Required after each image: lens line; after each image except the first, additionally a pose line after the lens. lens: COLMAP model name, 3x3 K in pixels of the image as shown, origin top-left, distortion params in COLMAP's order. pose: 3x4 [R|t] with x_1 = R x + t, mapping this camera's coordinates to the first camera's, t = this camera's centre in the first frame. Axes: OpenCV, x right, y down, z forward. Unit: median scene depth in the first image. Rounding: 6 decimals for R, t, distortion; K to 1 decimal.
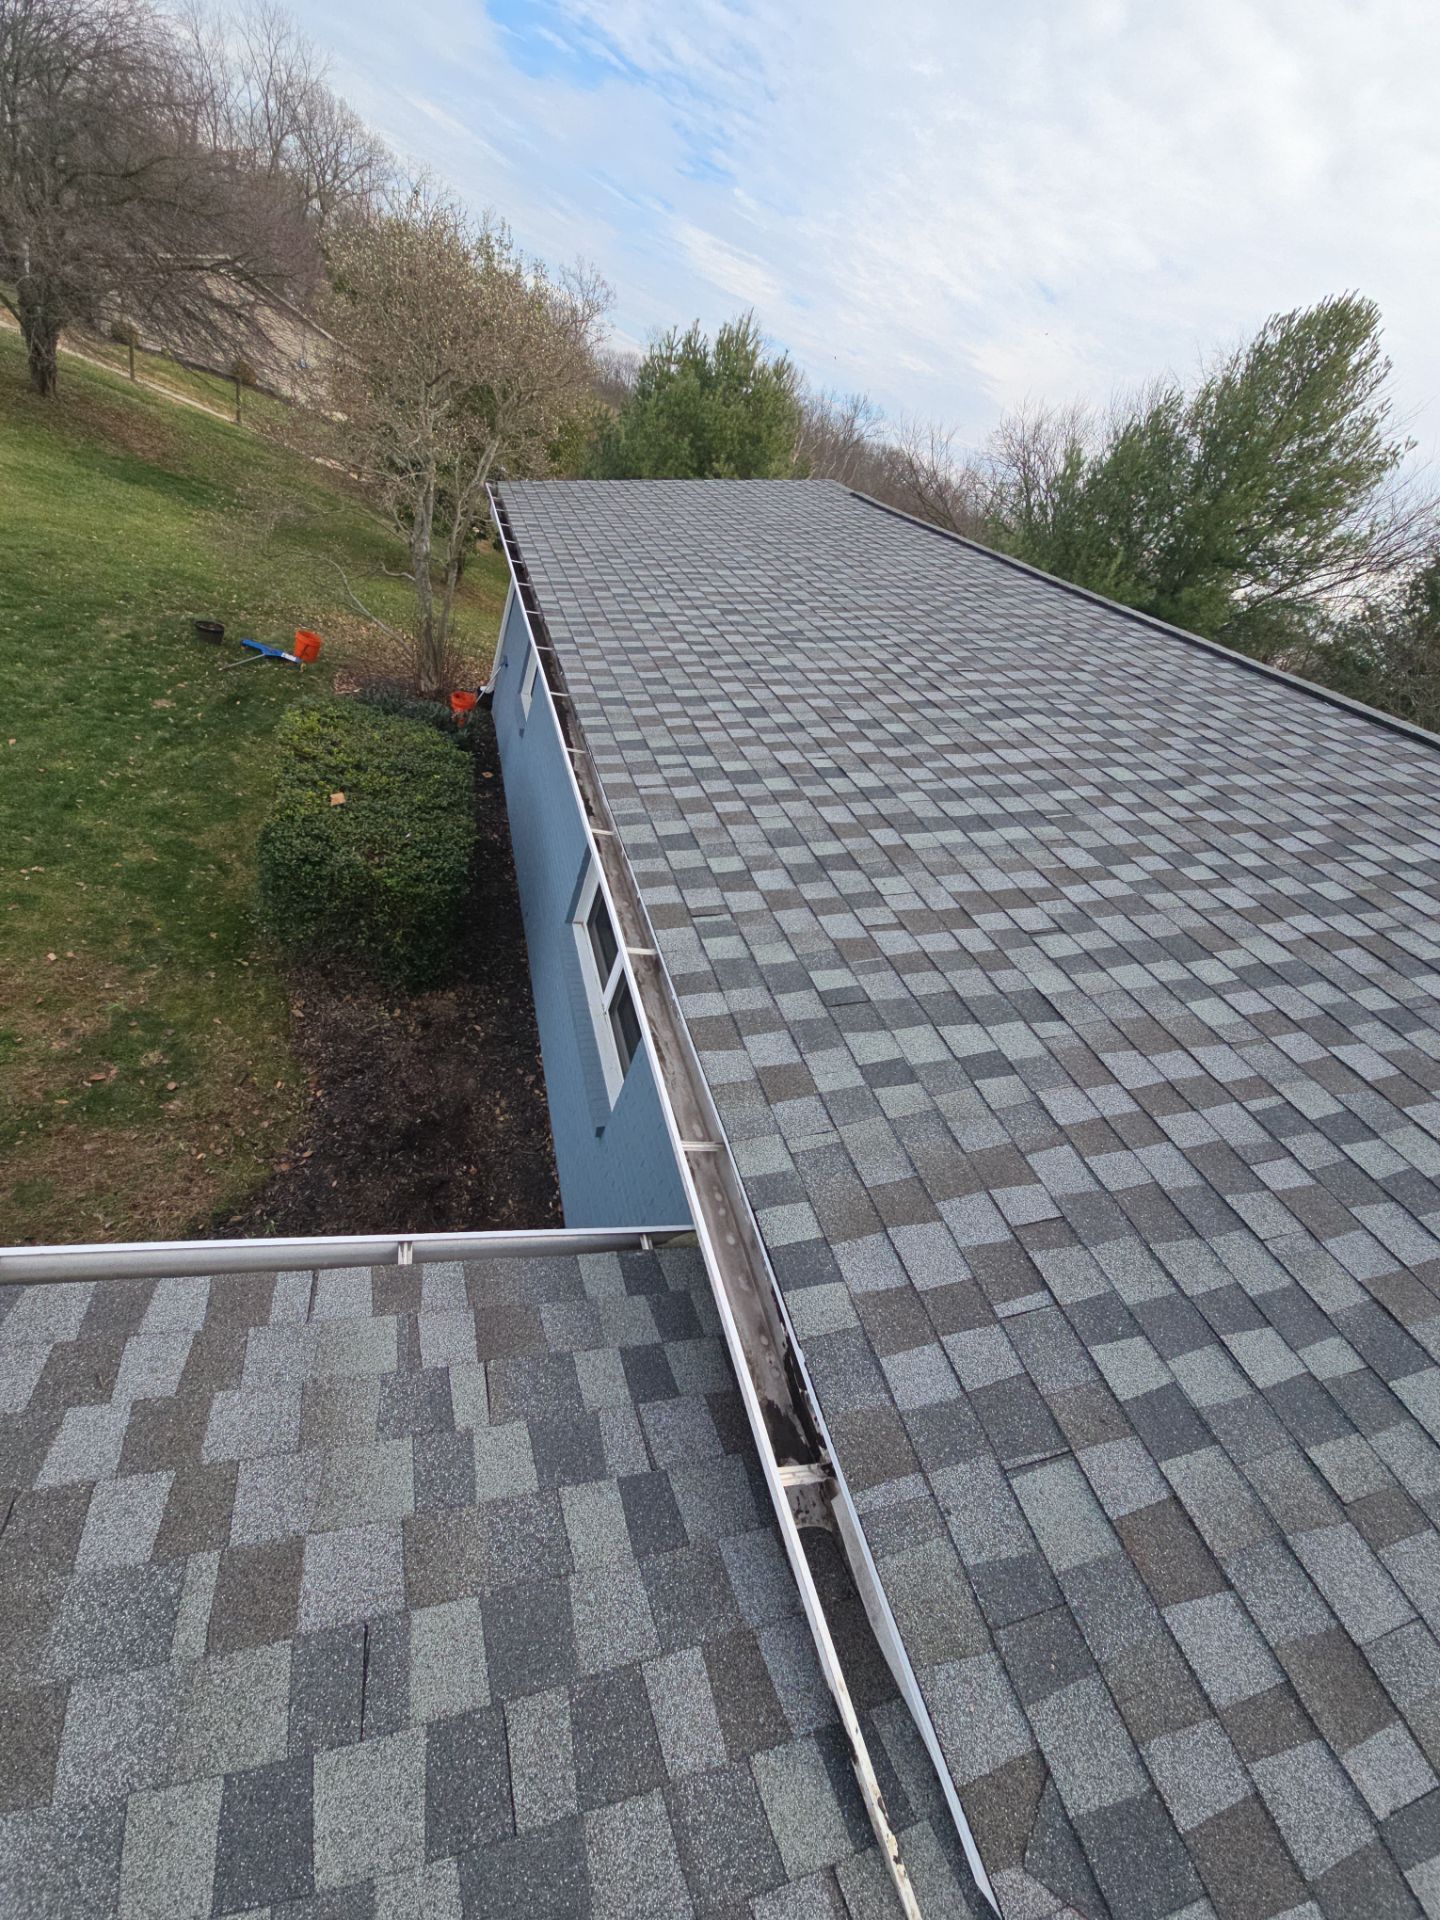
lens RADIAL K [[781.9, 0, 717.3], [0, 781.9, 941.5], [0, 0, 1]] dist [0.004213, -0.003685]
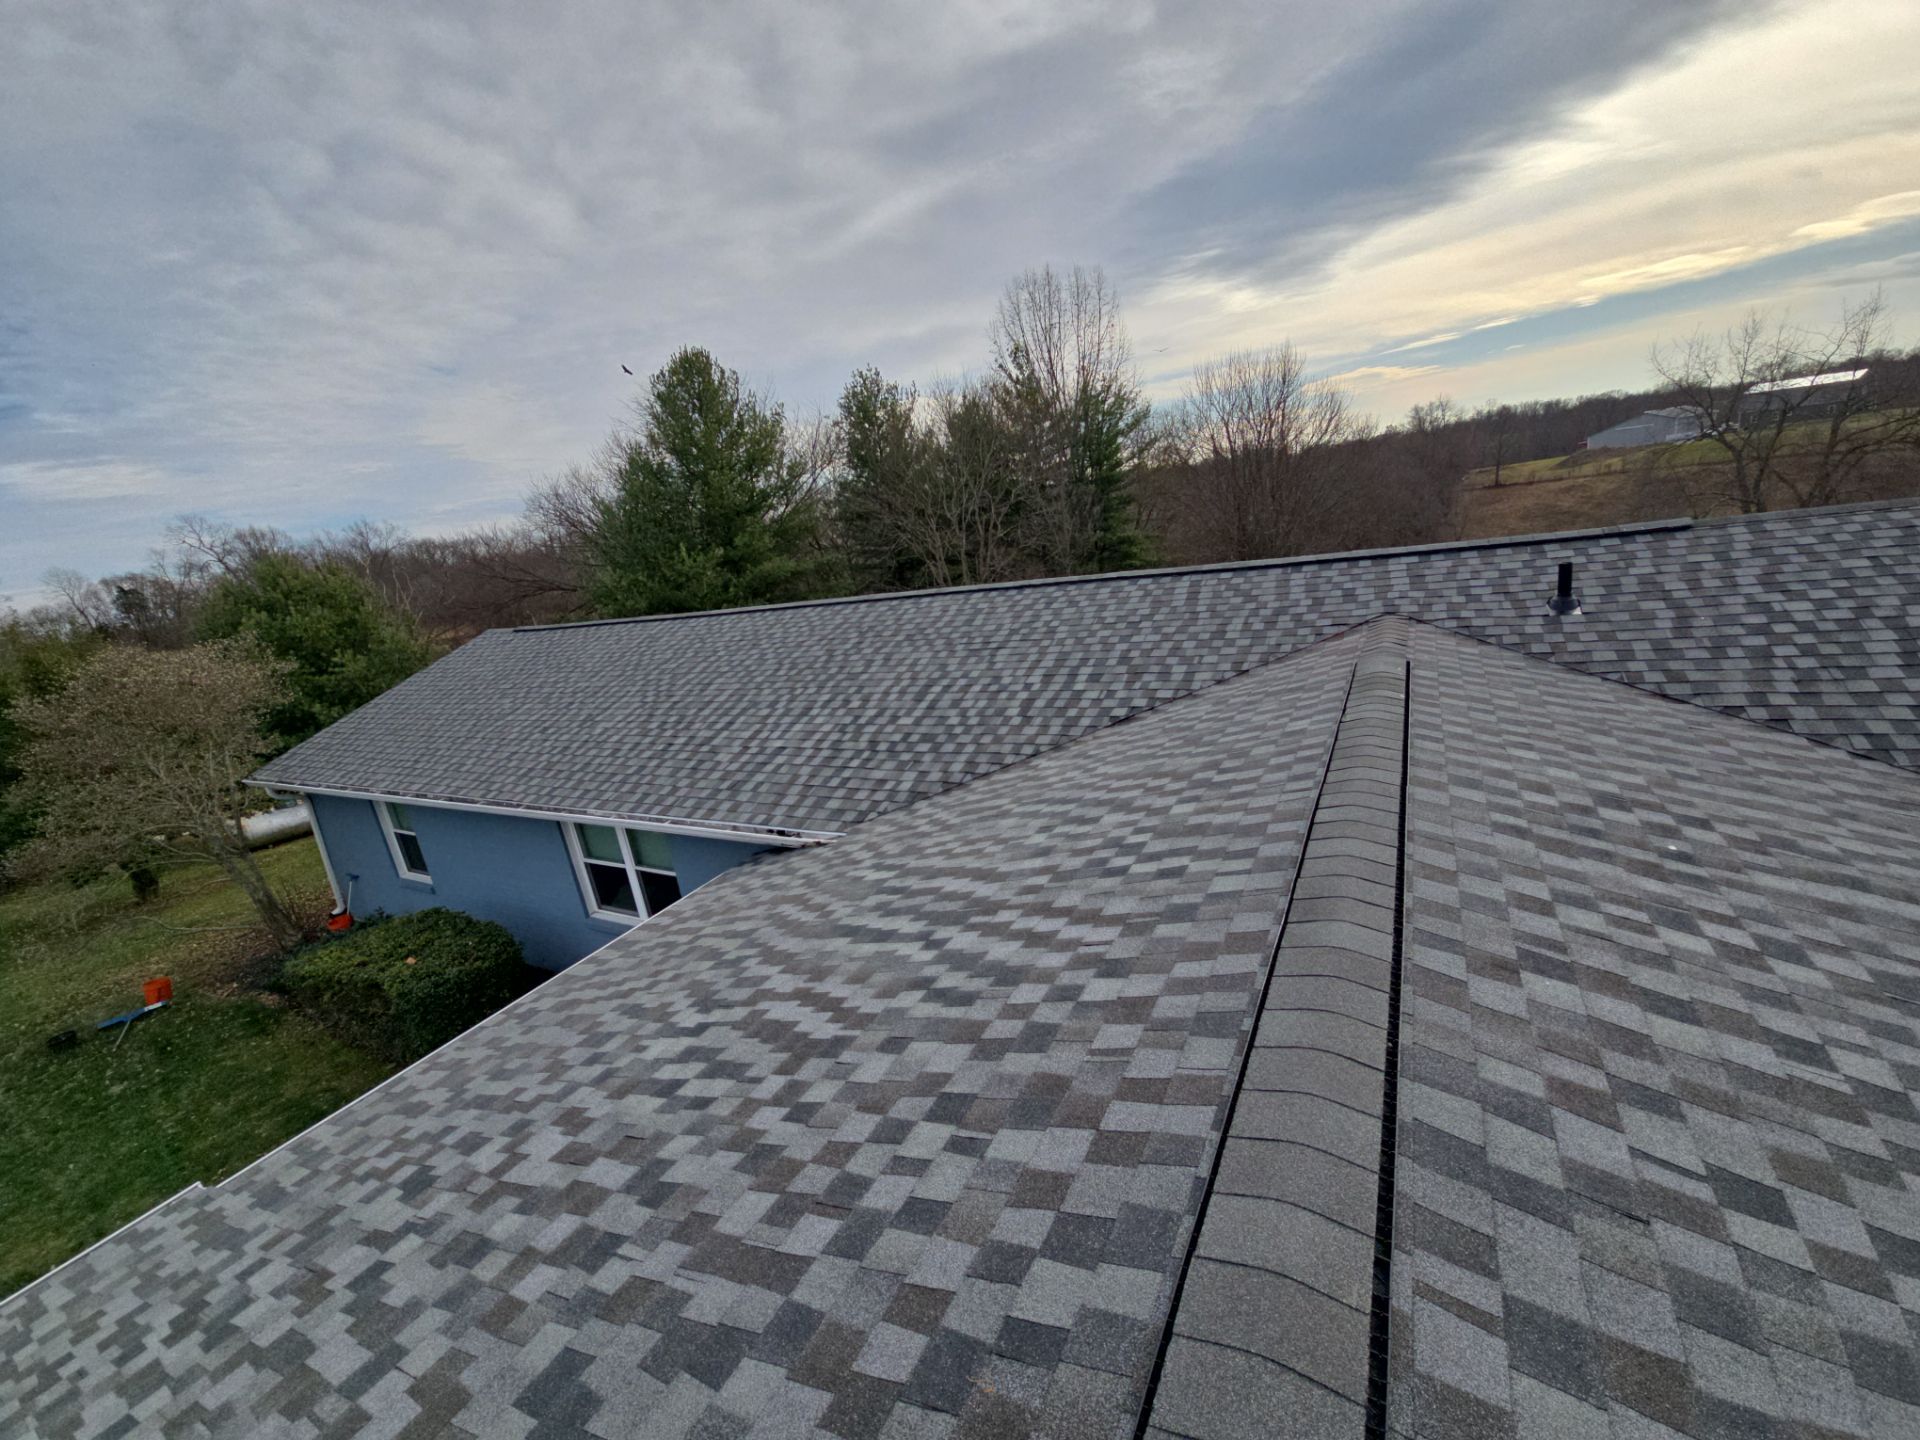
lens RADIAL K [[781.9, 0, 970.0], [0, 781.9, 719.7], [0, 0, 1]] dist [0.004213, -0.003685]
pose [[0.605805, -0.590458, 0.533253, -0.613577], [0.690963, 0.722728, 0.015286, 0.384851], [-0.394423, 0.359198, 0.845818, -1.673625]]
